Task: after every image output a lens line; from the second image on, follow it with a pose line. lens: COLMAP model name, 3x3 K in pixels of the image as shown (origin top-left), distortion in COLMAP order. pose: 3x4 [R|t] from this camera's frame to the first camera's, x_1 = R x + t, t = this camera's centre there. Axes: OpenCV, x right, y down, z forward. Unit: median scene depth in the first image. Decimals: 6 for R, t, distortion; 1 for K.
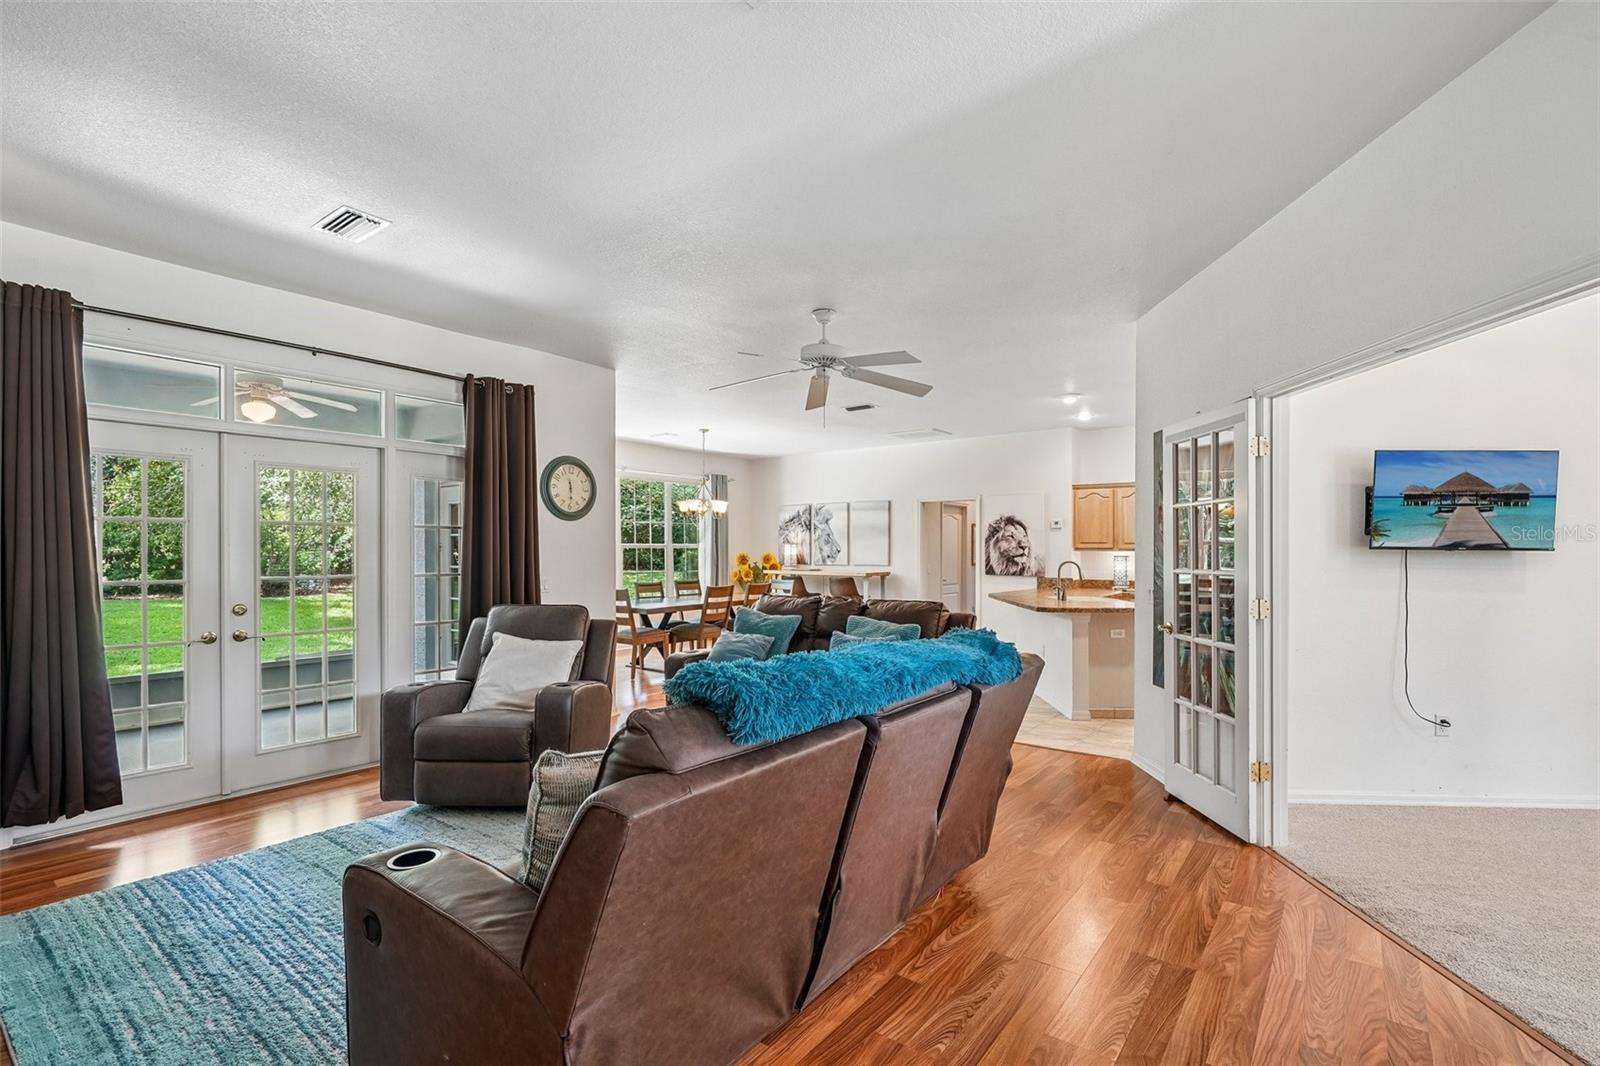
lens RADIAL K [[750.5, 0, 800.0], [0, 750.5, 533.0], [0, 0, 1]] dist [-0.000678, -0.000027]
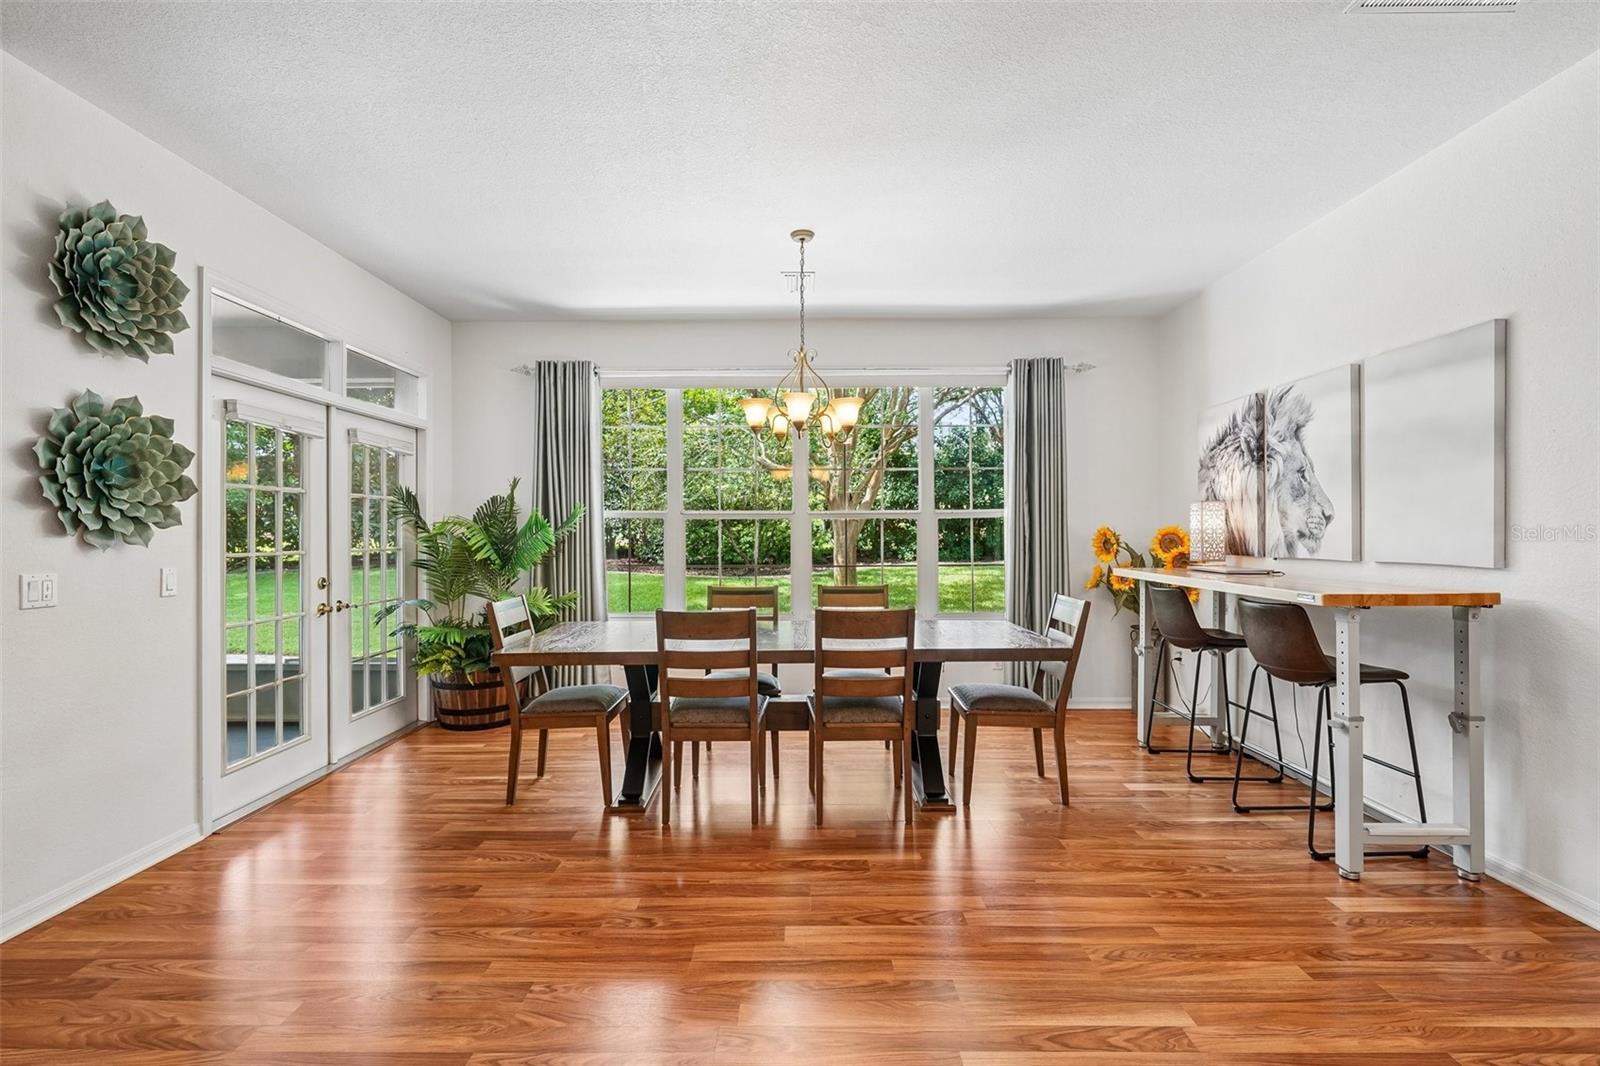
lens RADIAL K [[729.9, 0, 797.0], [0, 729.9, 529.6], [0, 0, 1]] dist [-0.000389, 0.000610]
pose [[0.598361, -0.006008, -0.801204, 0.196063], [0.021970, 0.999719, 0.008912, 0.024886], [0.800925, -0.022935, 0.598325, 0.732440]]
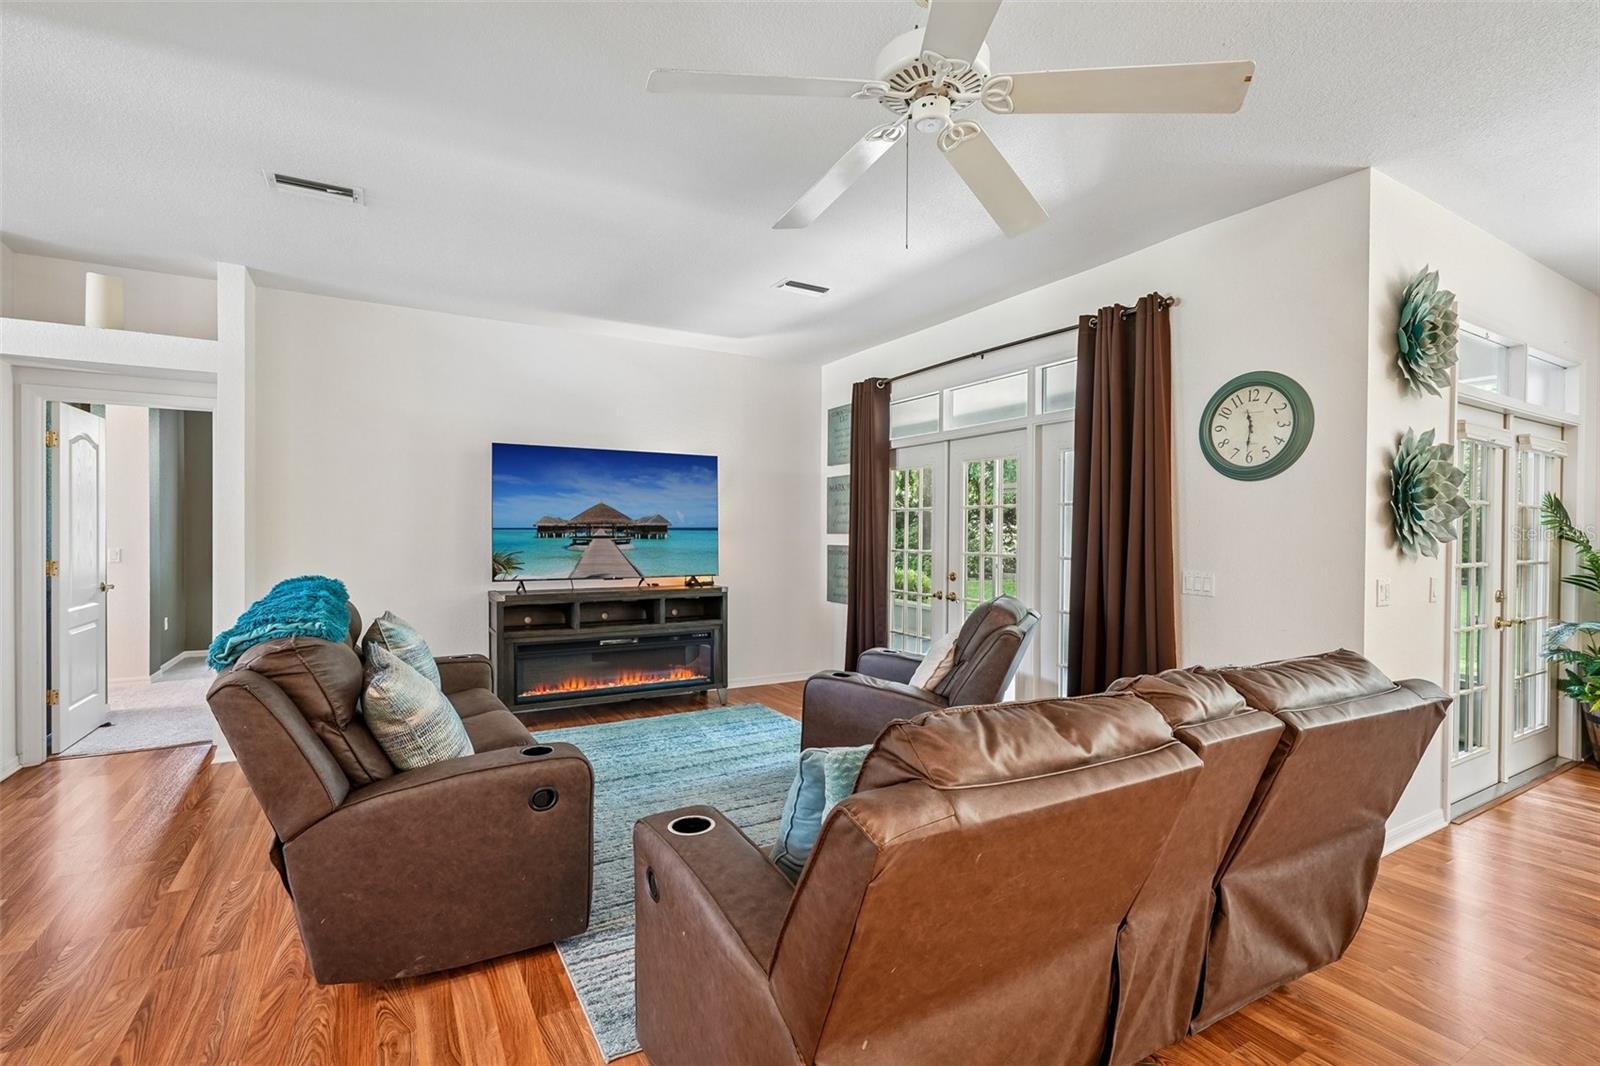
lens RADIAL K [[725.2, 0, 800.9], [0, 725.2, 537.1], [0, 0, 1]] dist [0.000481, 0.000927]
pose [[-0.379200, 0.003225, -0.925309, 0.225098], [0.012277, 0.999923, -0.001546, 0.015331], [0.925233, -0.011946, -0.379211, 0.551809]]
